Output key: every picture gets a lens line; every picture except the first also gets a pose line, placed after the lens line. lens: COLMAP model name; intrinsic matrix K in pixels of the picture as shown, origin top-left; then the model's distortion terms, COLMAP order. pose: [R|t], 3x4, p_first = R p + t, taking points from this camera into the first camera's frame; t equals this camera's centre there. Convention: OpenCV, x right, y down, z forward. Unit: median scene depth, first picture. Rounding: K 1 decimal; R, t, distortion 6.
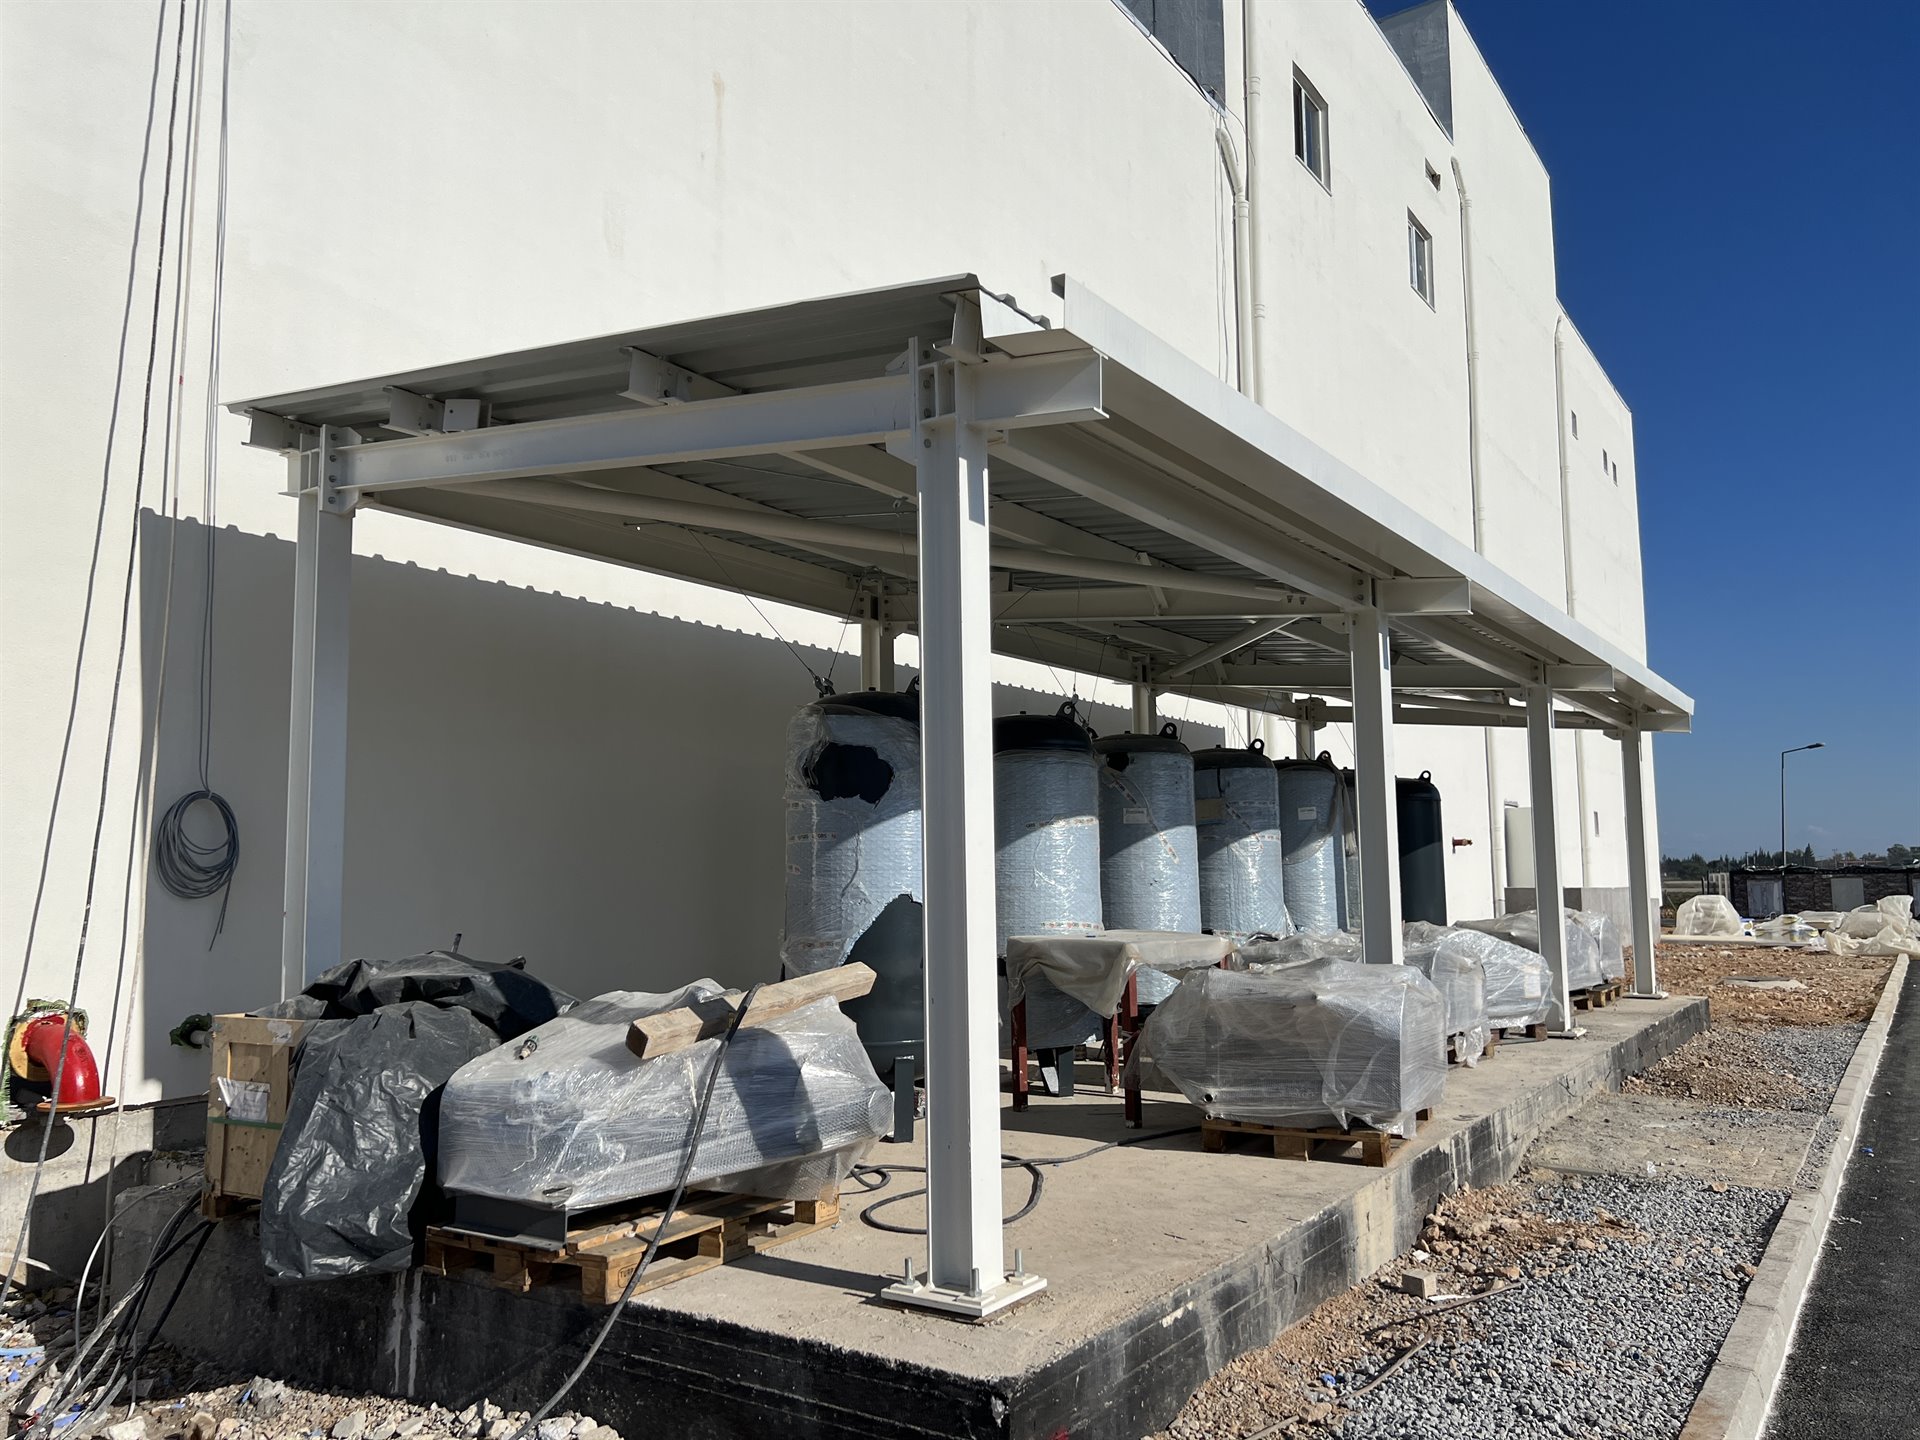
lens RADIAL K [[1440.6, 0, 956.9], [0, 1440.6, 722.5], [0, 0, 1]] dist [0.060871, -0.068256]
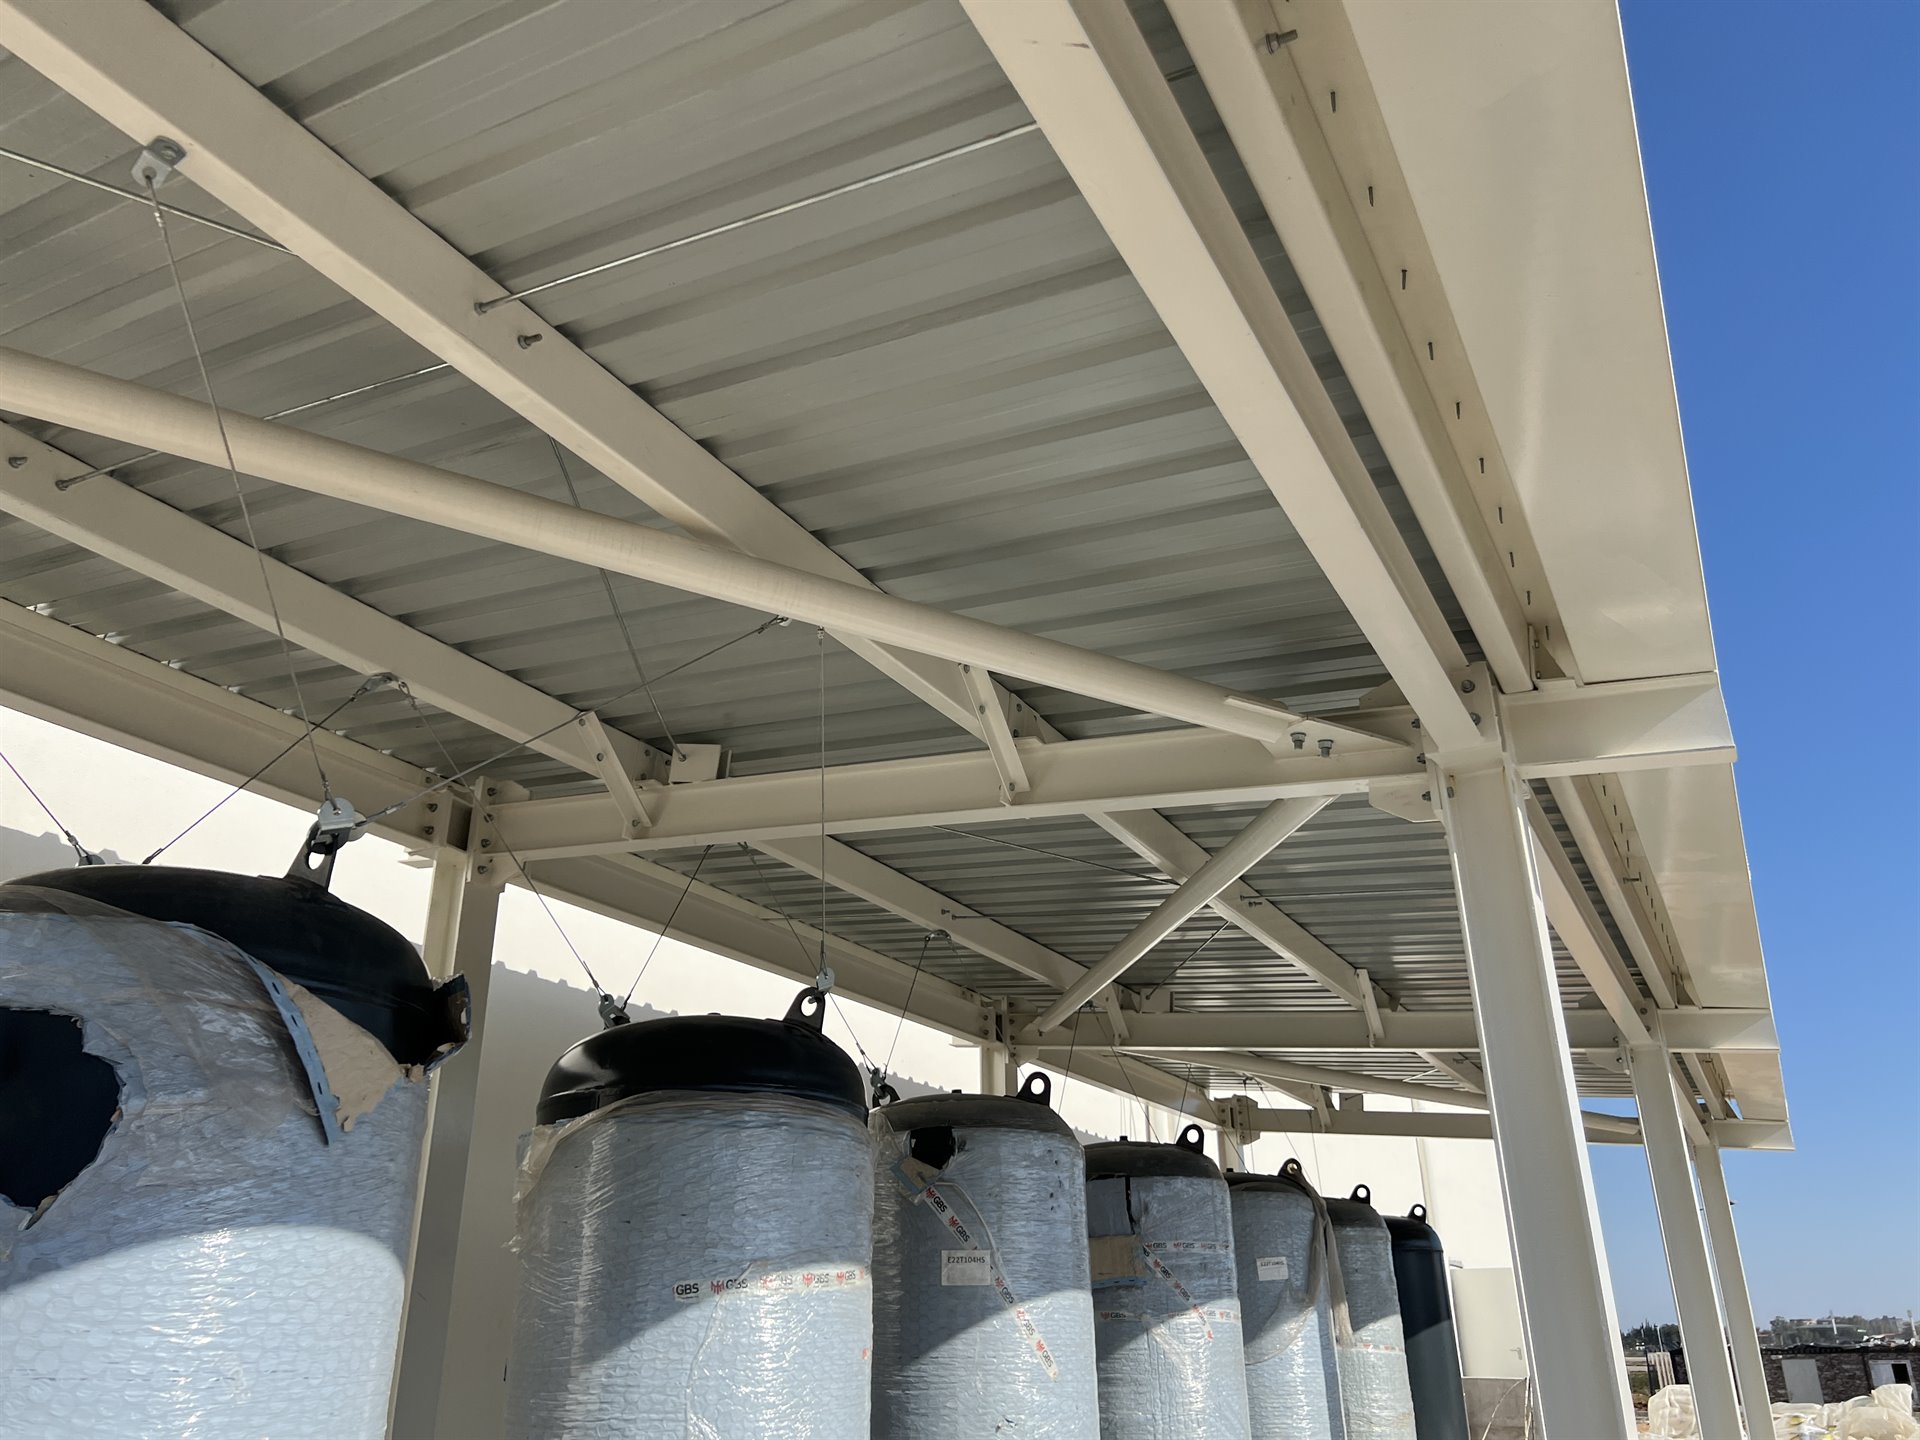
lens RADIAL K [[1440.6, 0, 959.5], [0, 1440.6, 724.8], [0, 0, 1]] dist [0.060871, -0.068256]
pose [[0.995603, 0.039759, 0.084815, 0.067965], [-0.013048, 0.955487, -0.294744, 0.032181], [-0.092759, 0.292341, 0.951805, 0.455765]]
